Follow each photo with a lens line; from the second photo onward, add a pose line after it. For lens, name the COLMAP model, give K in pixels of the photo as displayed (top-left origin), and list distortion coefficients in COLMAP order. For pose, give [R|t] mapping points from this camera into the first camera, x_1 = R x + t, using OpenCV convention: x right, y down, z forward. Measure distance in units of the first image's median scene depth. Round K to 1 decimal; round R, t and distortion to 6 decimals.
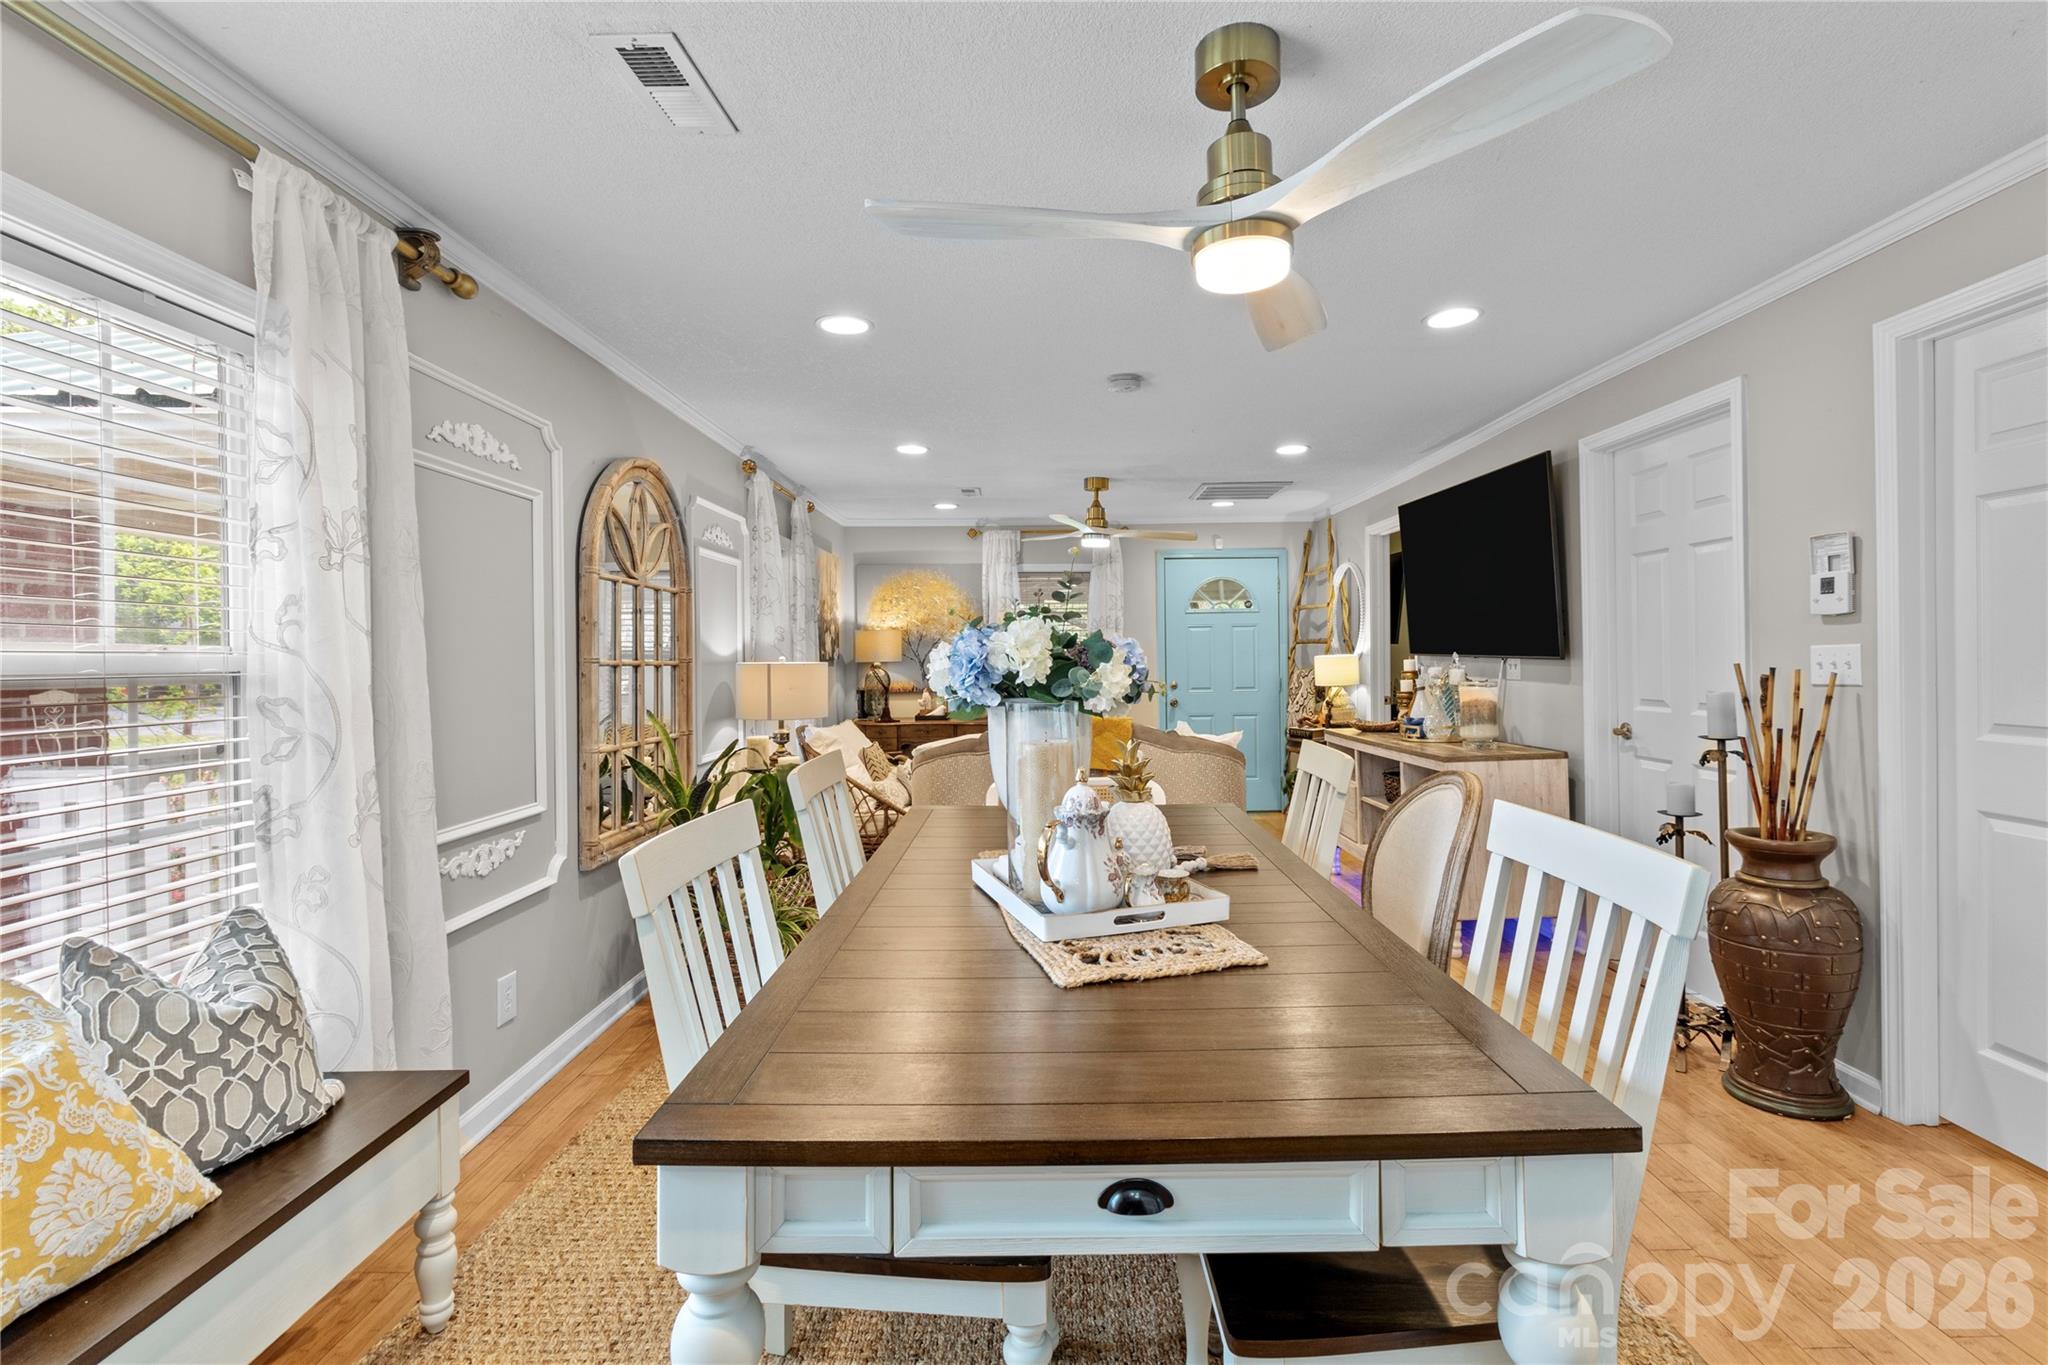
lens RADIAL K [[950.9, 0, 1050.9], [0, 950.9, 658.9], [0, 0, 1]] dist [-0.000598, 0.002322]
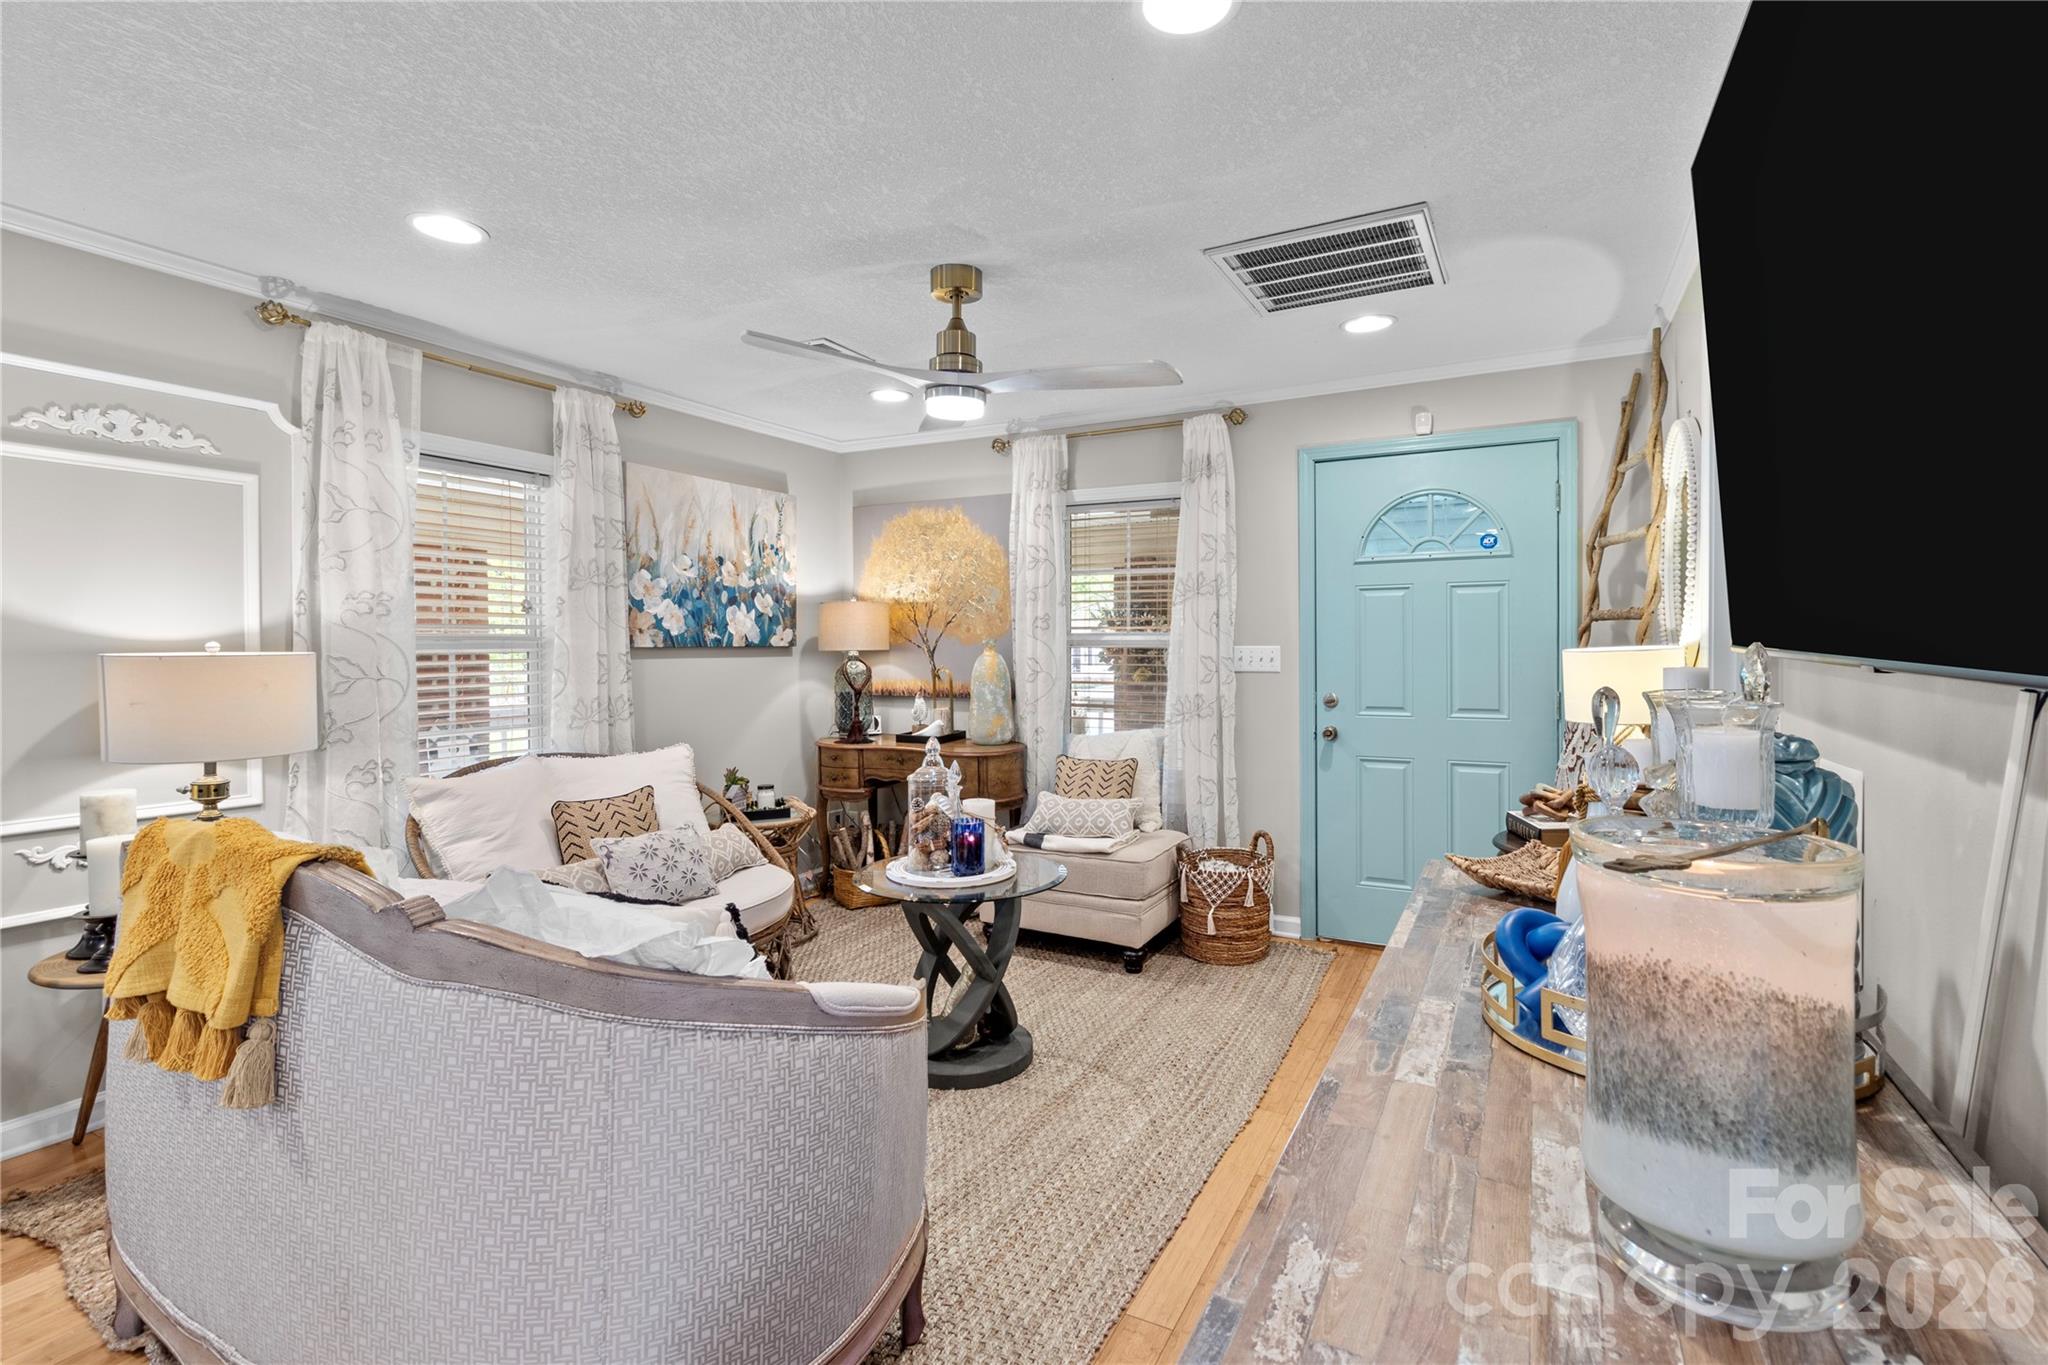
lens RADIAL K [[950.9, 0, 1032.3], [0, 950.9, 653.1], [0, 0, 1]] dist [-0.000598, 0.002322]
pose [[0.882848, 0.012353, -0.469496, 0.491750], [-0.006999, 0.999889, 0.013148, -0.008728], [0.469606, -0.008322, 0.882837, 0.954236]]
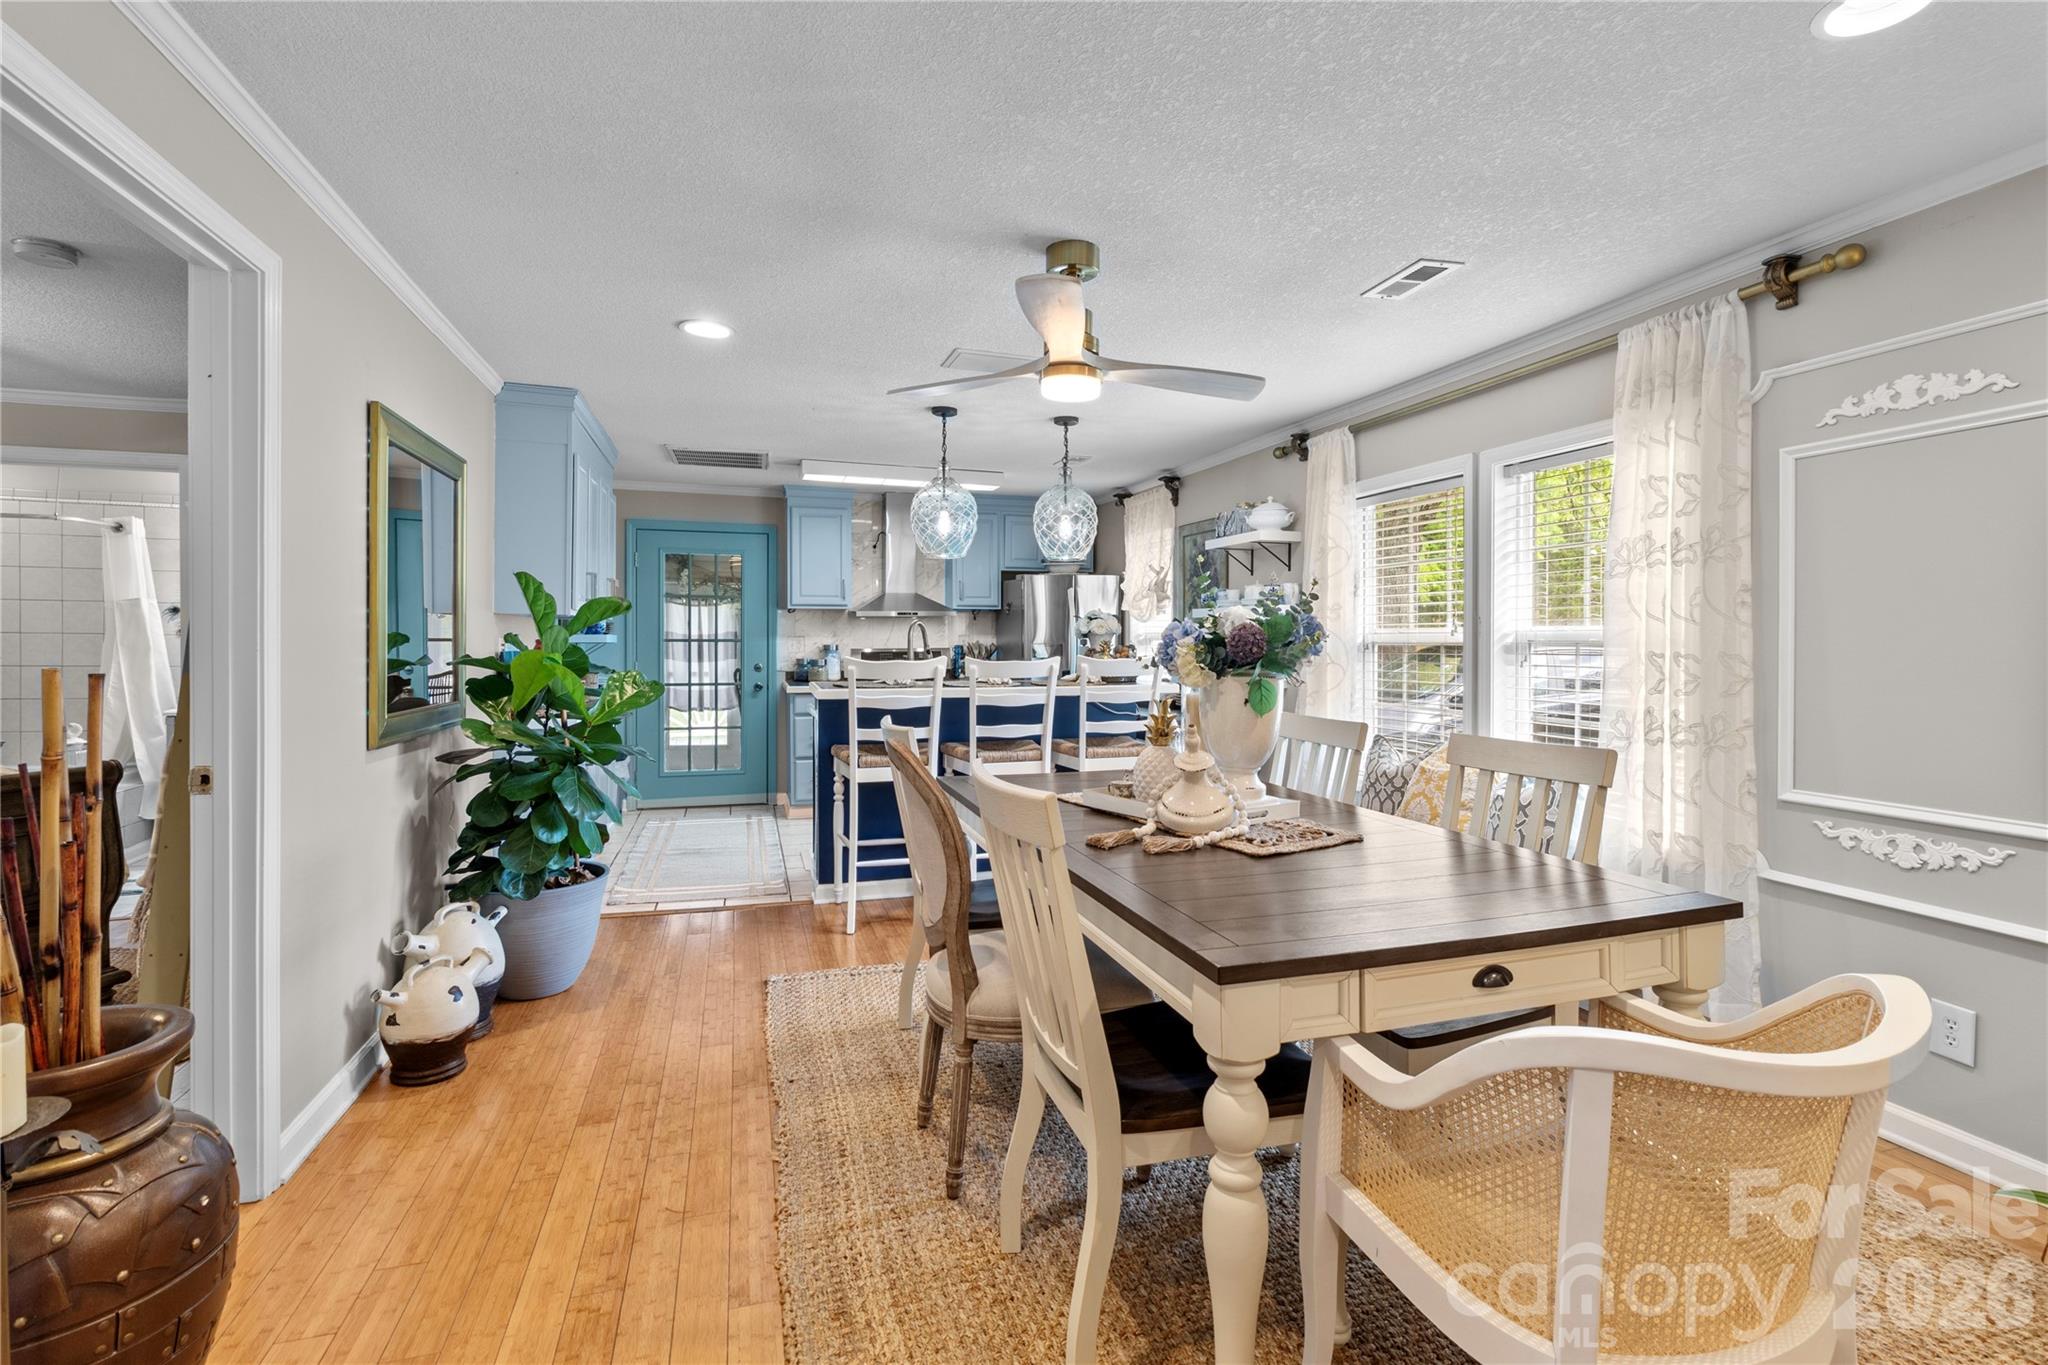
lens RADIAL K [[950.9, 0, 1045.5], [0, 950.9, 640.8], [0, 0, 1]] dist [-0.000598, 0.002322]
pose [[-0.954934, 0.011453, -0.296598, 0.333477], [0.010276, 0.999932, 0.005527, -0.003365], [0.296641, 0.002230, -0.954986, 1.176526]]
